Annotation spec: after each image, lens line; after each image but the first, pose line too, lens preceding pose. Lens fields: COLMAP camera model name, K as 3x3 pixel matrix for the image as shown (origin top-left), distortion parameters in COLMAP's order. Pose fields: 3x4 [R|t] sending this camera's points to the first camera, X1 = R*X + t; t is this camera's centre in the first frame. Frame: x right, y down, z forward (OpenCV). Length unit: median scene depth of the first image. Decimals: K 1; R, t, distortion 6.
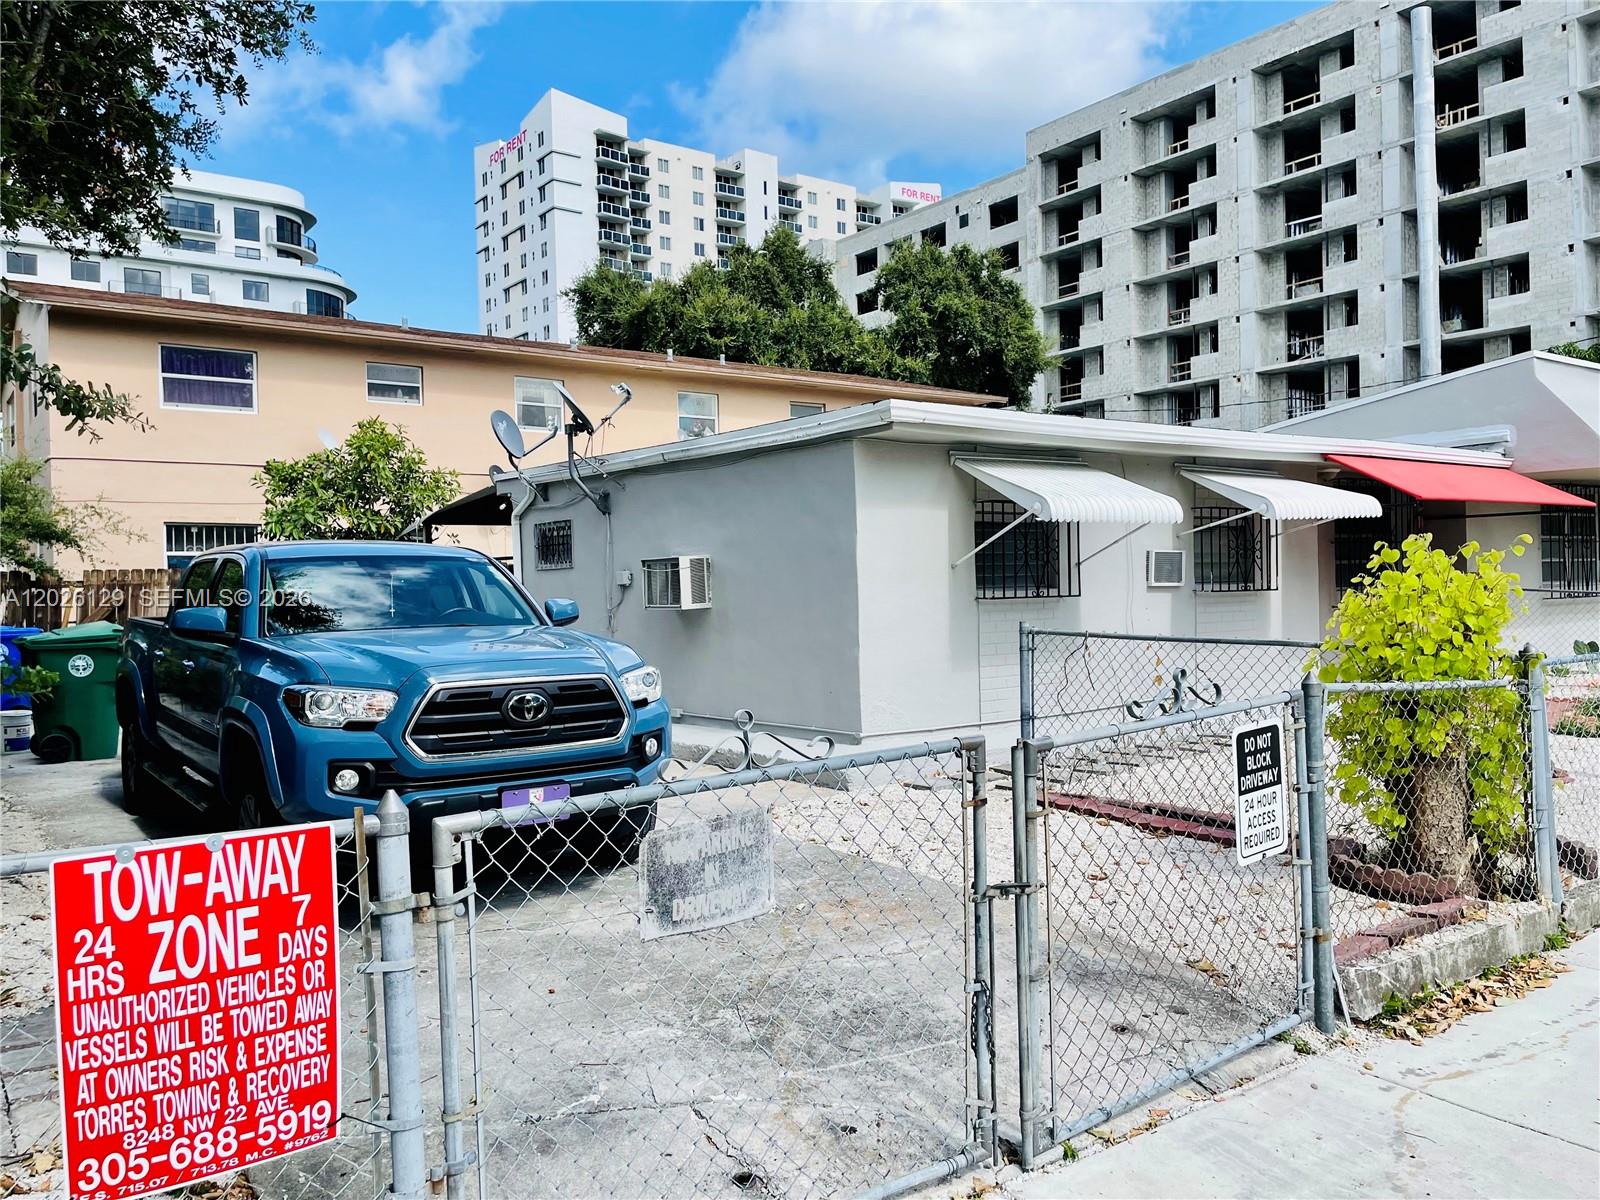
lens RADIAL K [[1211.1, 0, 798.6], [0, 1211.1, 596.8], [0, 0, 1]] dist [0.038482, -0.002898]
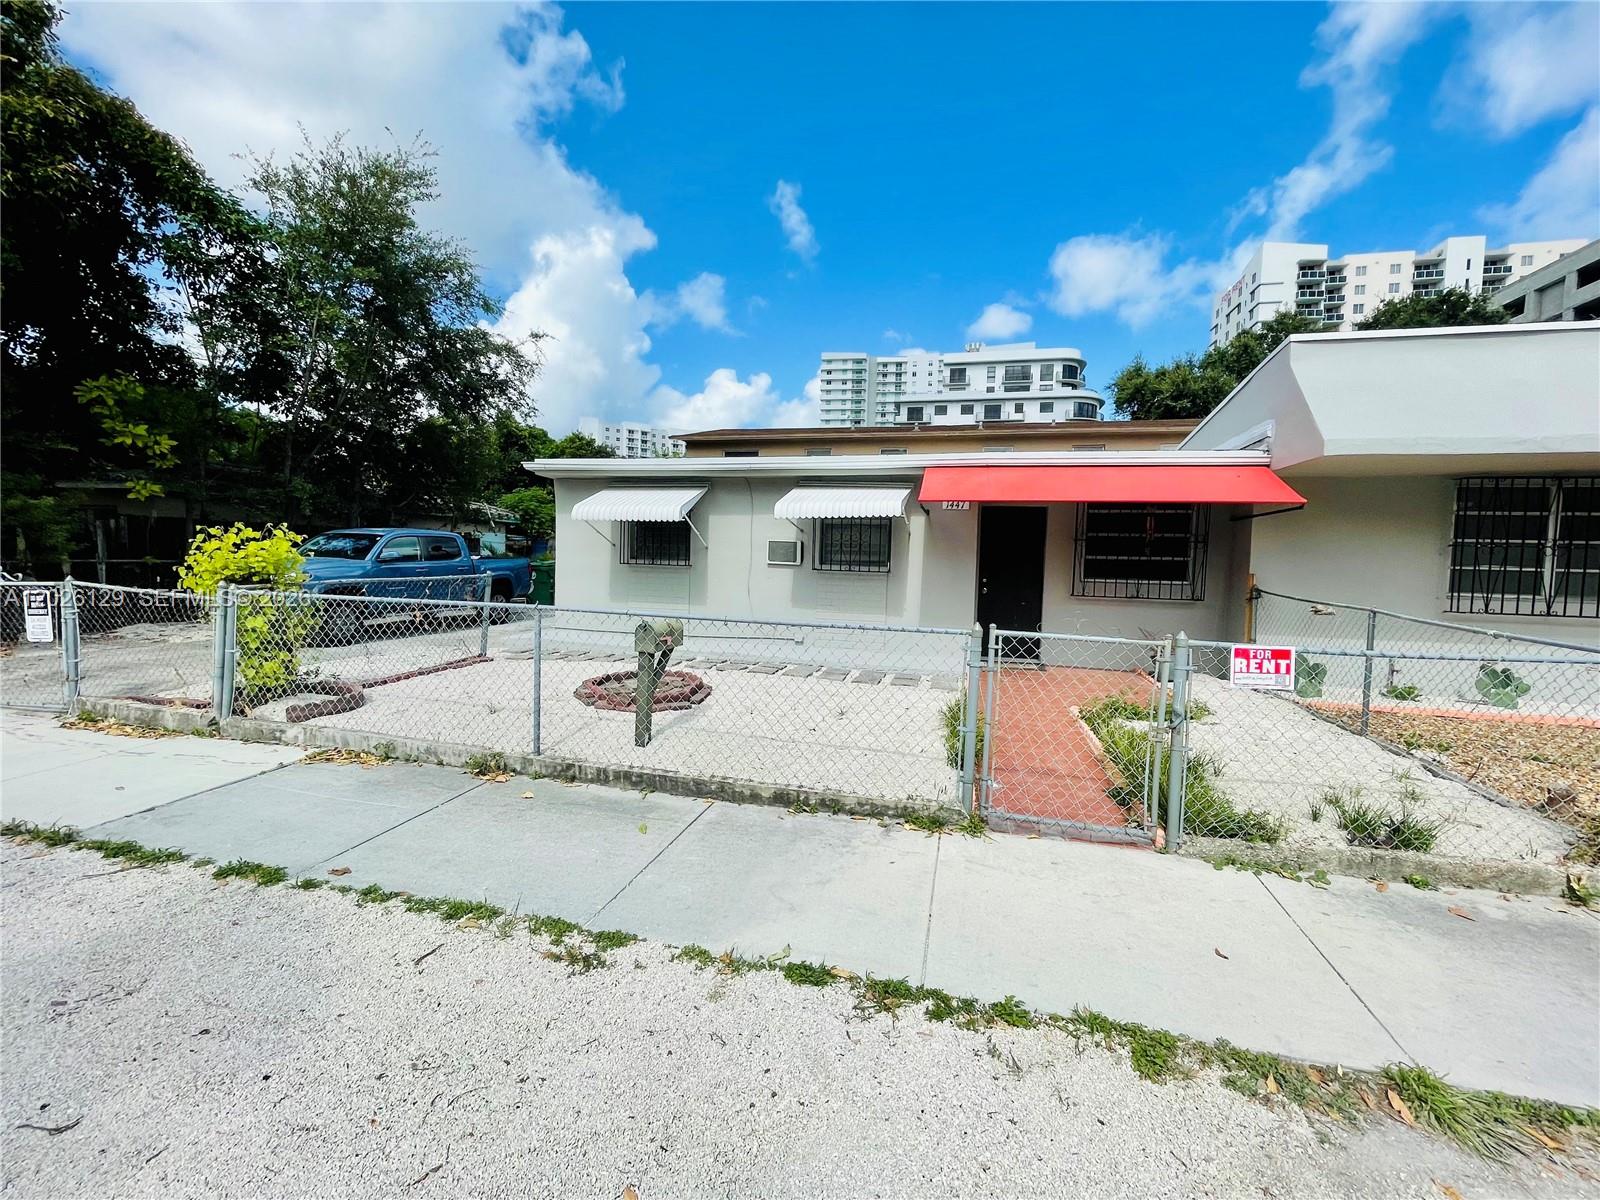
lens RADIAL K [[649.4, 0, 799.5], [0, 649.4, 600.0], [0, 0, 1]] dist [-0.003872, -0.000669]
pose [[0.626661, 0.088545, -0.774245, 0.093949], [-0.053634, 0.996069, 0.070503, -0.002201], [0.777444, -0.002655, 0.628947, 0.050820]]
